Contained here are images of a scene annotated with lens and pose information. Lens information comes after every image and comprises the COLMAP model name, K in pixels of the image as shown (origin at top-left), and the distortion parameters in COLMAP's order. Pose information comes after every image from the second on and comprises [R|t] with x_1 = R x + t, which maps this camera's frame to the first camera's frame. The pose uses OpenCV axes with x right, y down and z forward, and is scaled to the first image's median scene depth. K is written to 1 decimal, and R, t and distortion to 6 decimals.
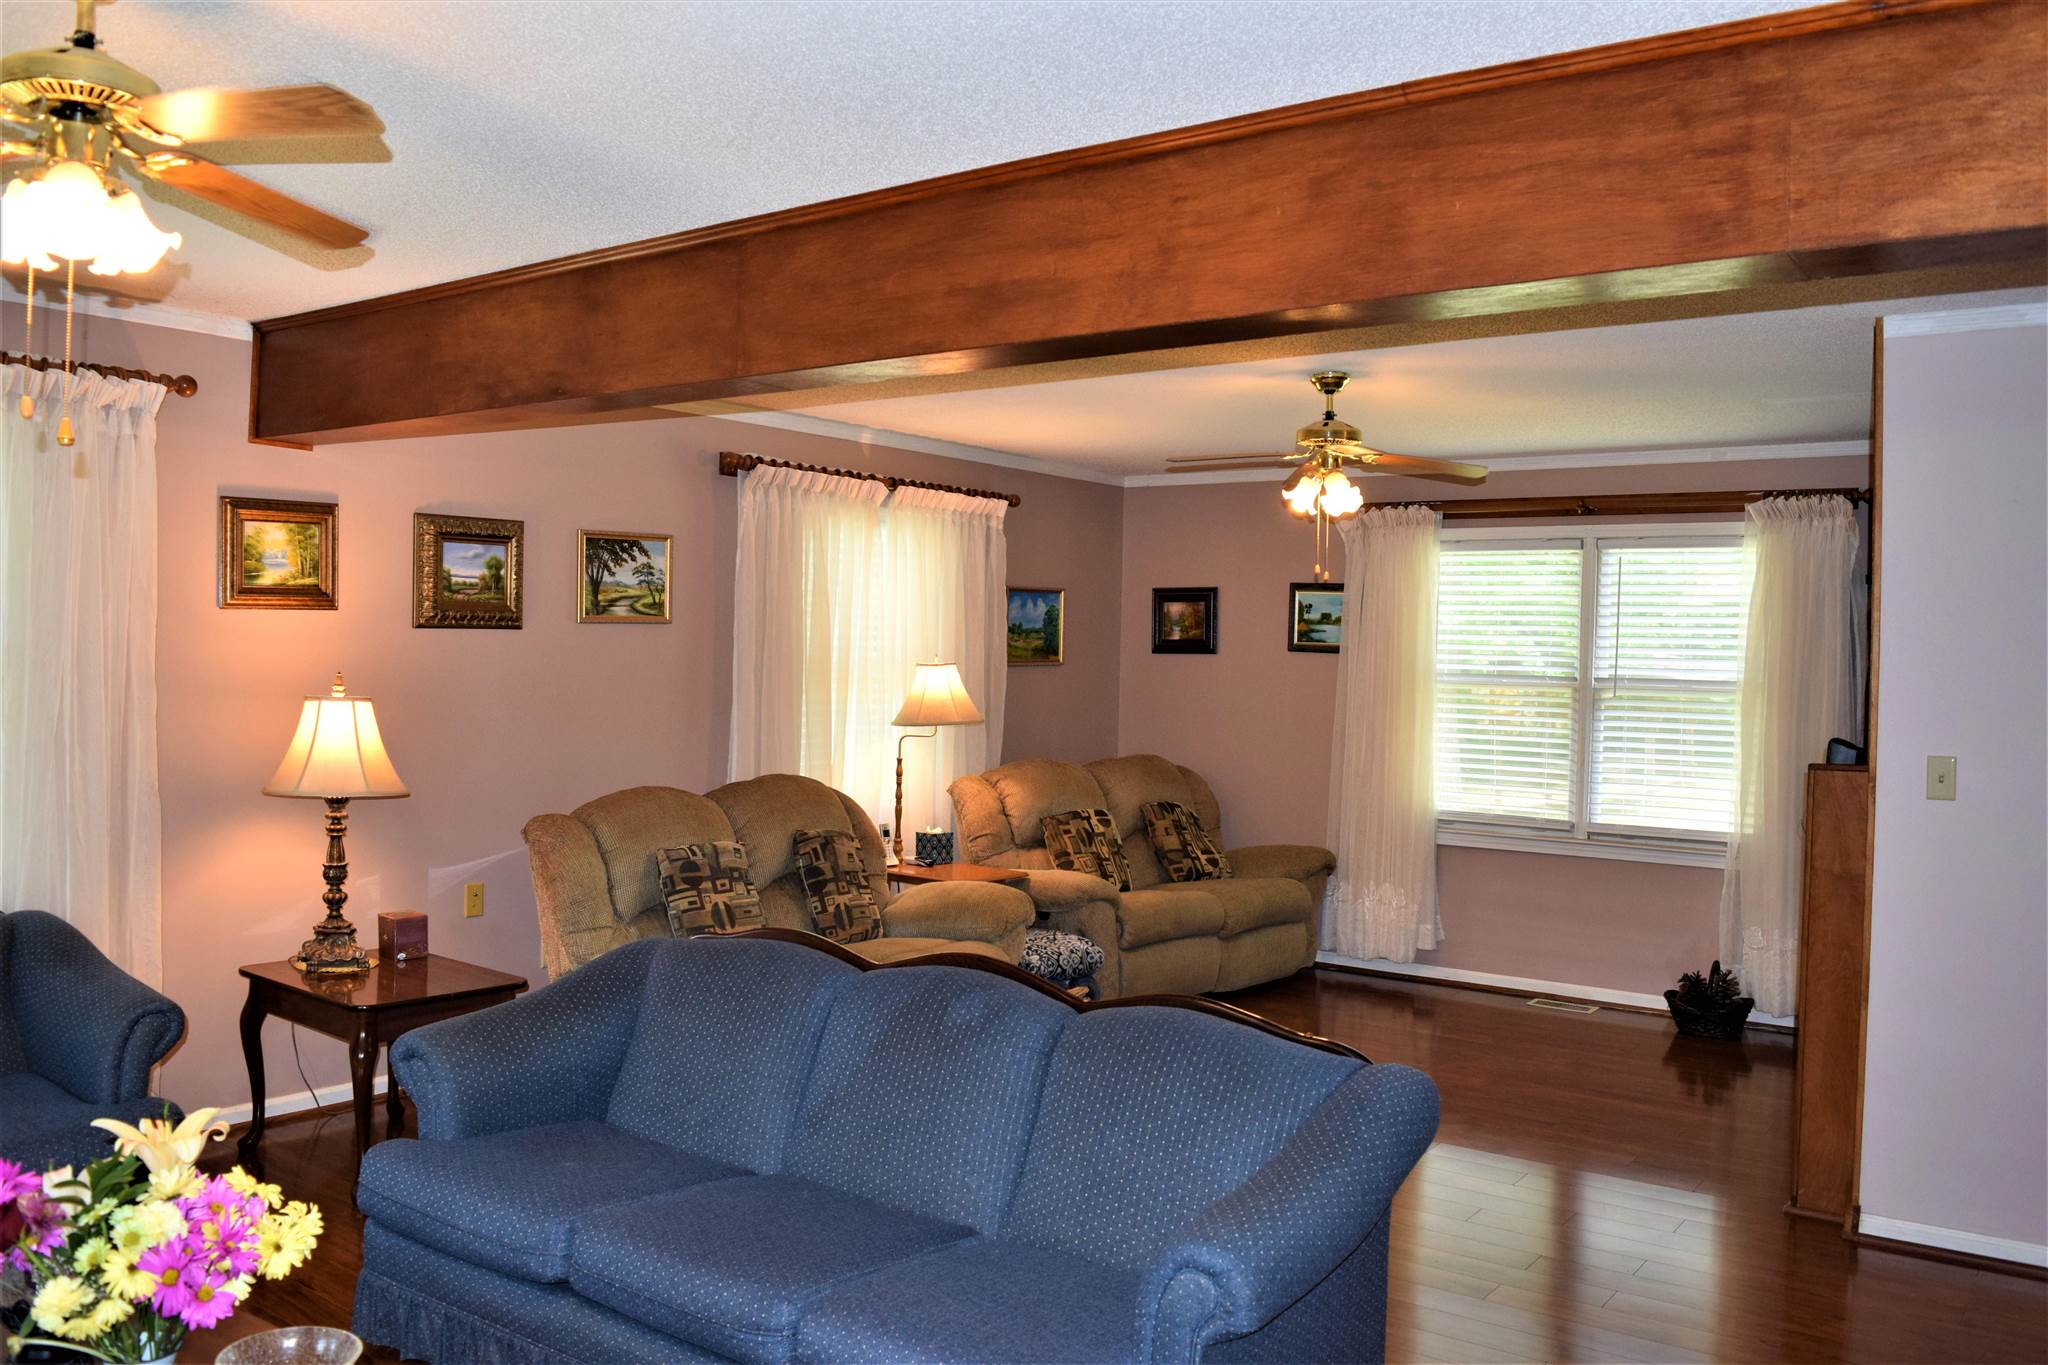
lens RADIAL K [[1621.4, 0, 1035.5], [0, 1621.4, 649.9], [0, 0, 1]] dist [-0.088759, 0.017414]
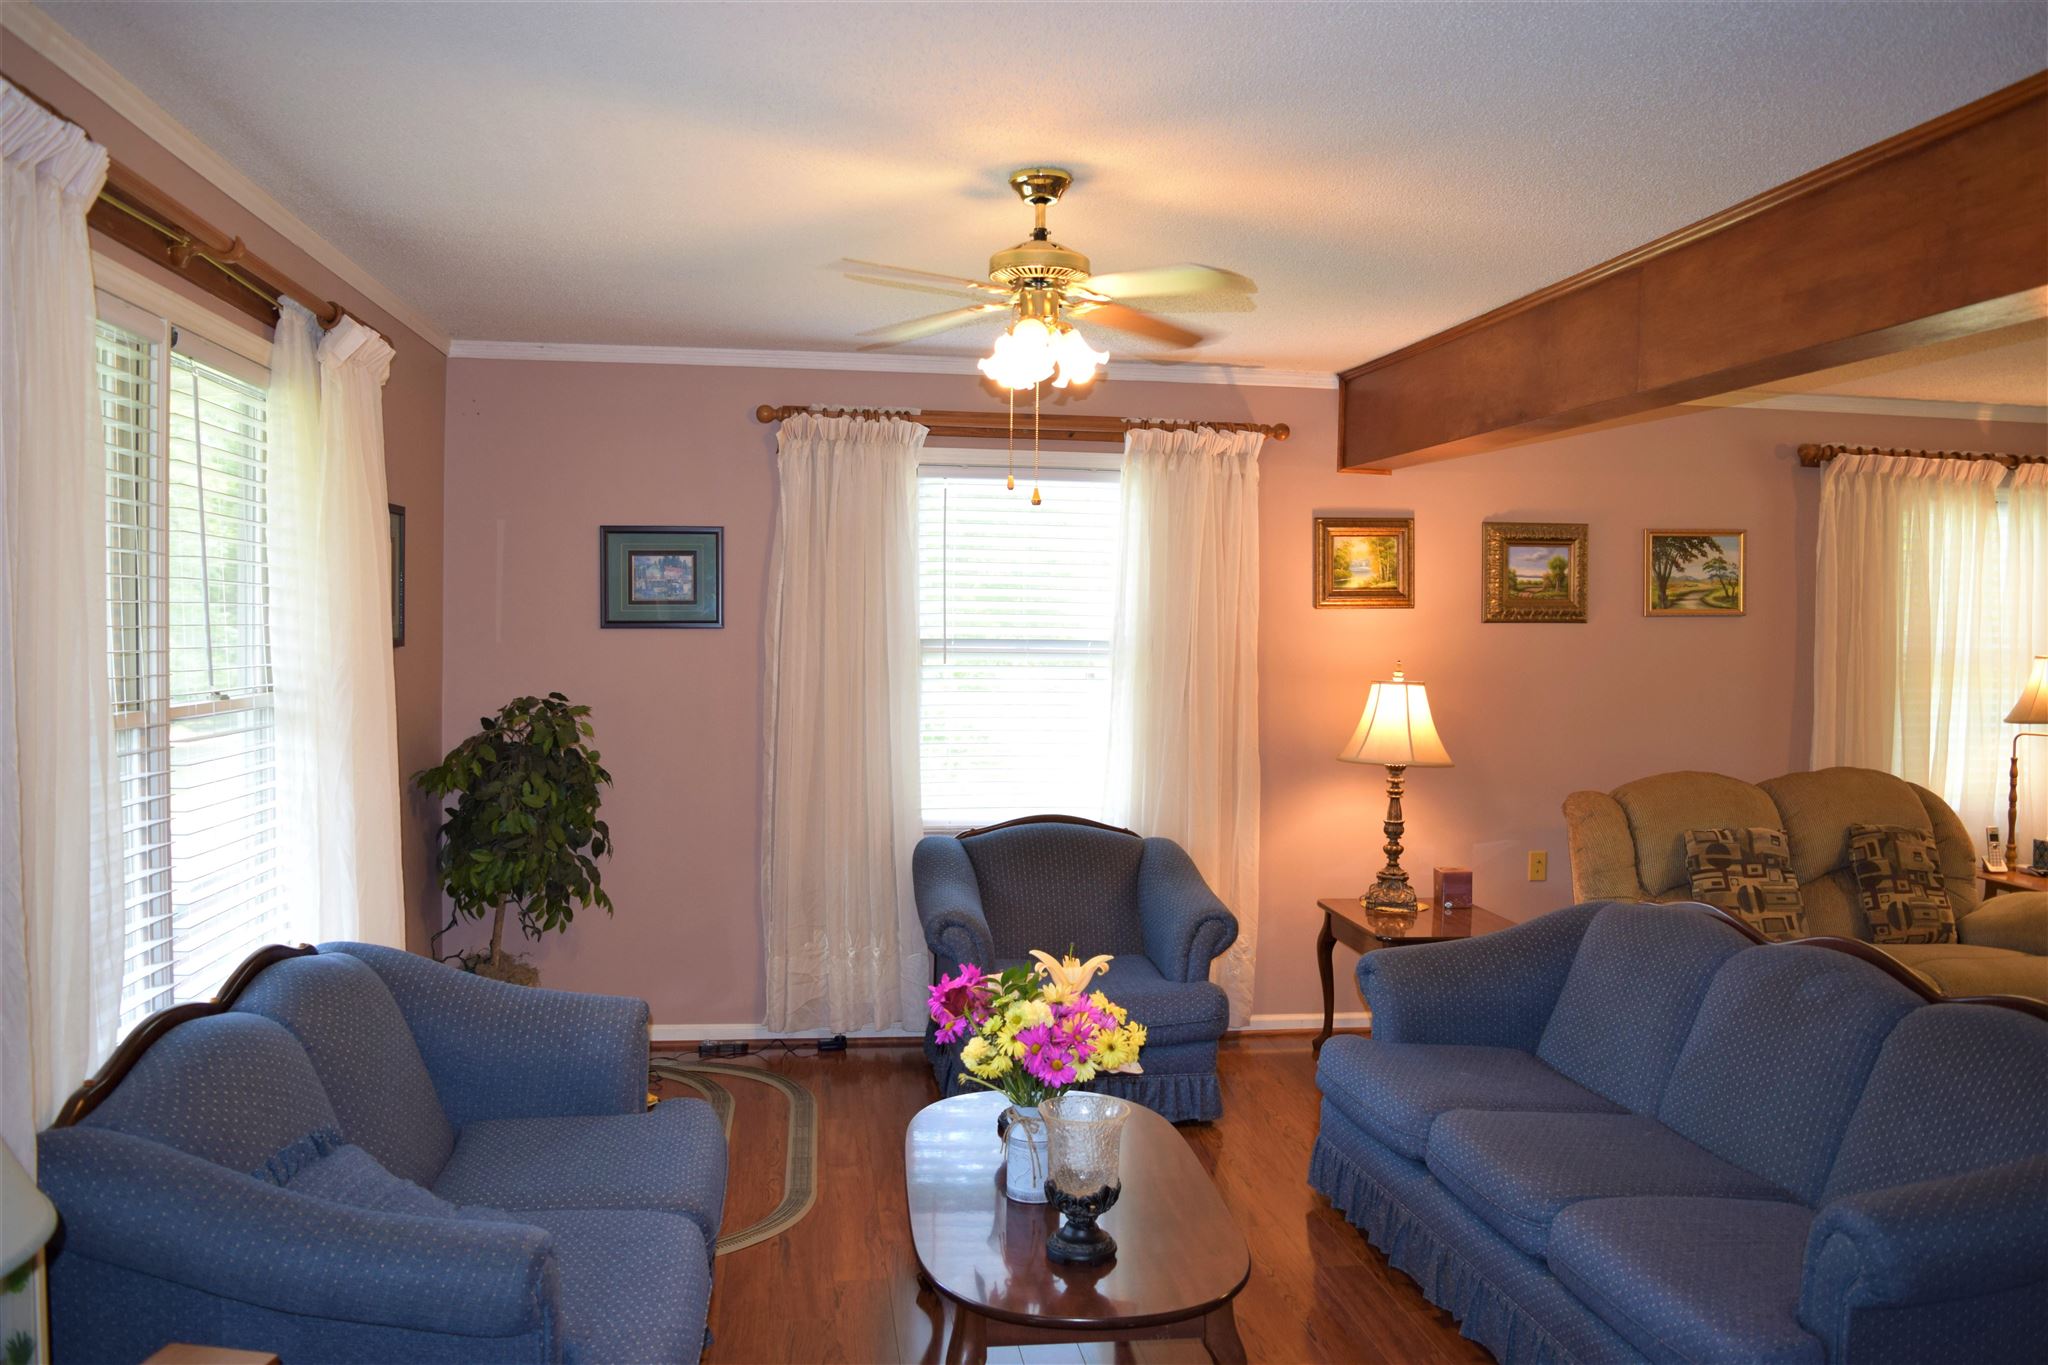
lens RADIAL K [[1621.4, 0, 1035.5], [0, 1621.4, 649.9], [0, 0, 1]] dist [-0.088759, 0.017414]
pose [[0.711504, 0.001052, -0.702682, 0.194062], [0.001567, 0.999994, 0.003083, 0.001622], [0.702681, -0.003295, 0.711498, -0.043993]]
